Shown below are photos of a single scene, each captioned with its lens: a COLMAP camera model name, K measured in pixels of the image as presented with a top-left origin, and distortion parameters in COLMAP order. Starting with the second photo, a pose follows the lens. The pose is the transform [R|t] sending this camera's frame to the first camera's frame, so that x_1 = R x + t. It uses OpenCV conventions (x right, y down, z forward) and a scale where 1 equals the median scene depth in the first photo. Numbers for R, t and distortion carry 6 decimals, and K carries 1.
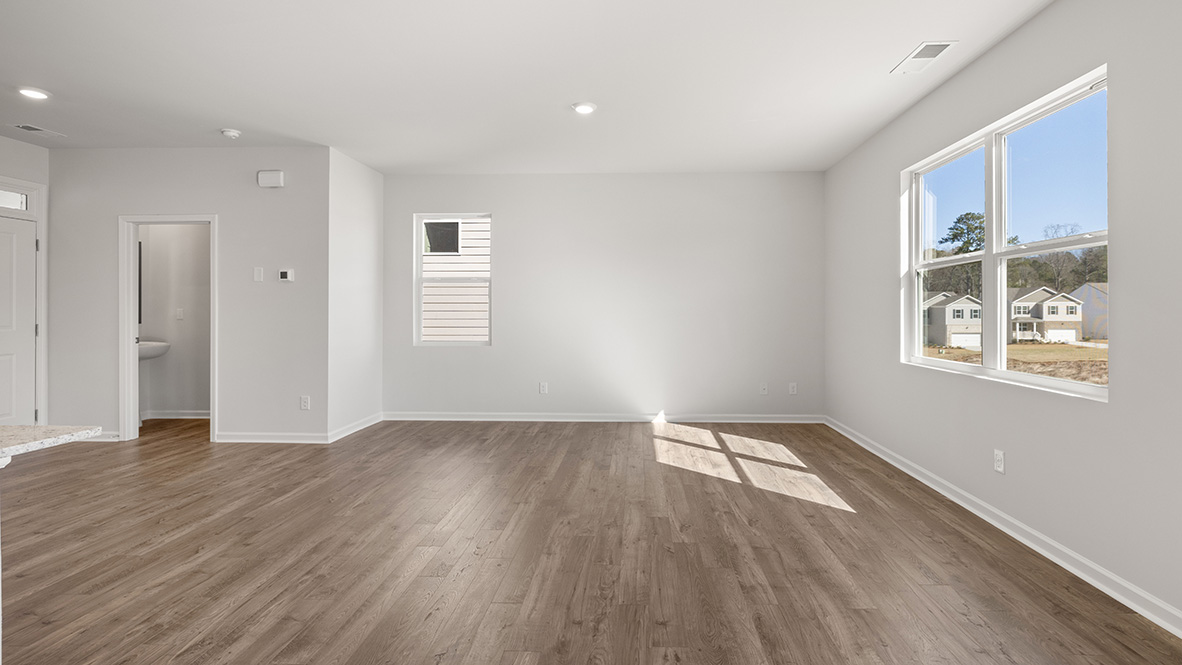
lens RADIAL K [[524.9, 0, 615.2], [0, 524.9, 308.1], [0, 0, 1]] dist [0.002130, -0.000798]
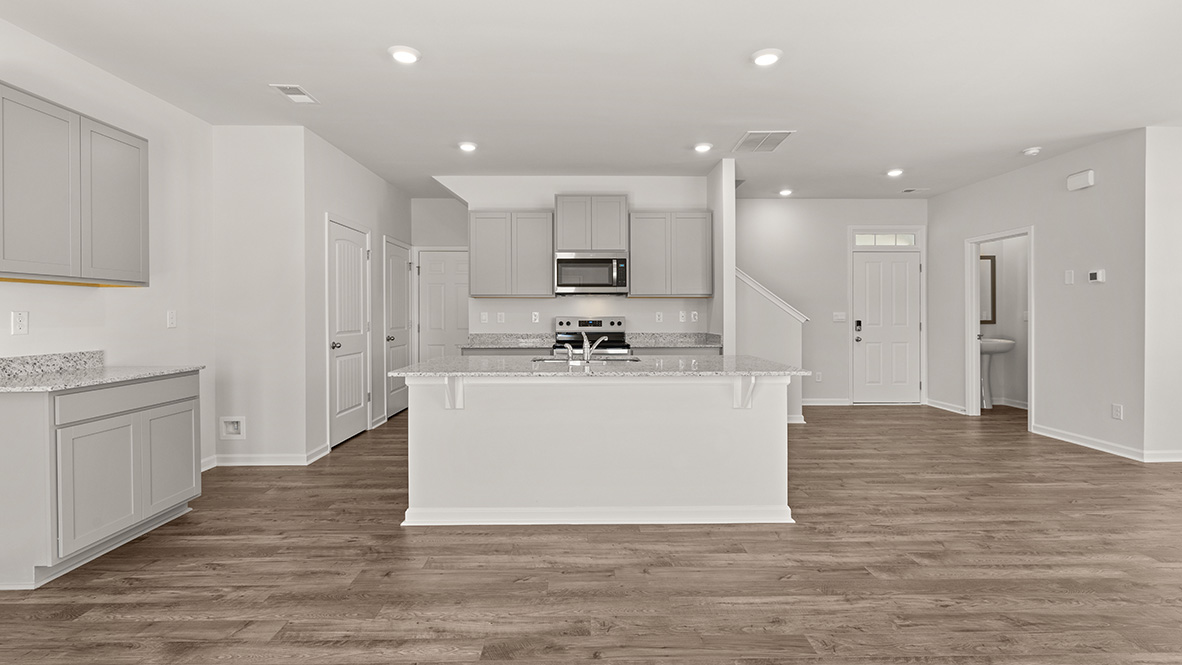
lens RADIAL K [[524.9, 0, 592.4], [0, 524.9, 320.5], [0, 0, 1]] dist [0.002130, -0.000798]
pose [[0.055071, 0.012025, -0.998410, 0.293096], [0.008017, 0.999890, 0.012485, -0.000553], [0.998450, -0.008692, 0.054969, 0.019062]]
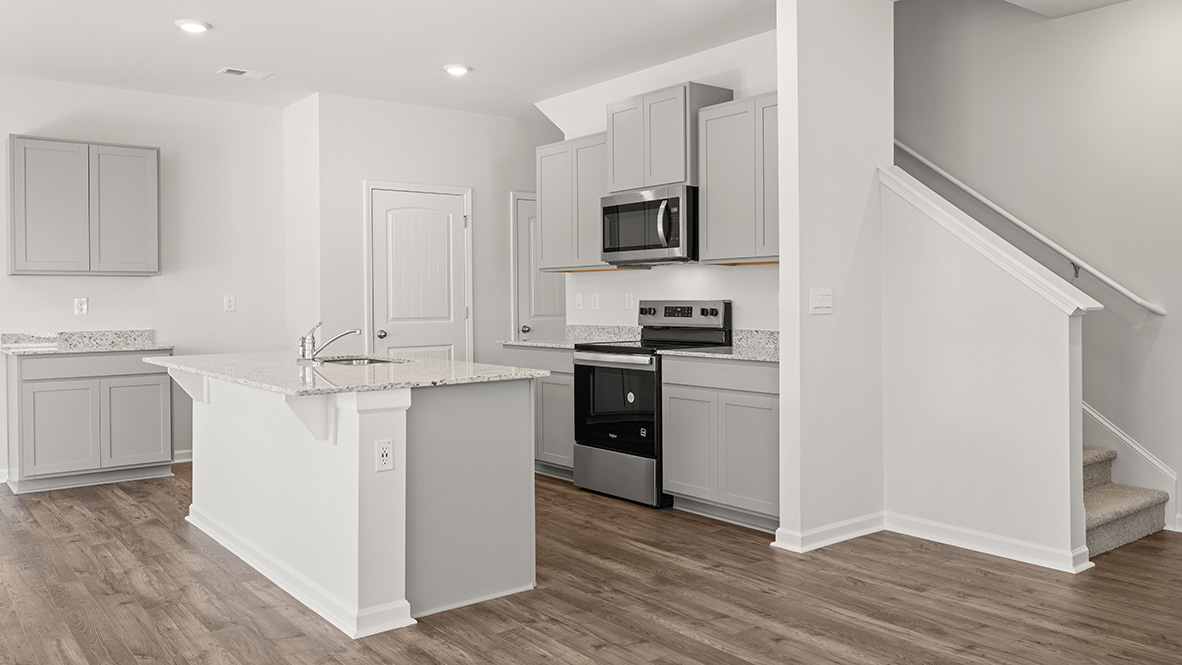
lens RADIAL K [[915.3, 0, 590.0], [0, 915.3, 332.9], [0, 0, 1]] dist [-0.002982, 0.005122]
pose [[-0.772140, 0.031162, -0.634688, -0.463916], [0.012602, 0.999351, 0.033735, 0.016348], [0.635327, 0.018050, -0.772032, 2.097957]]
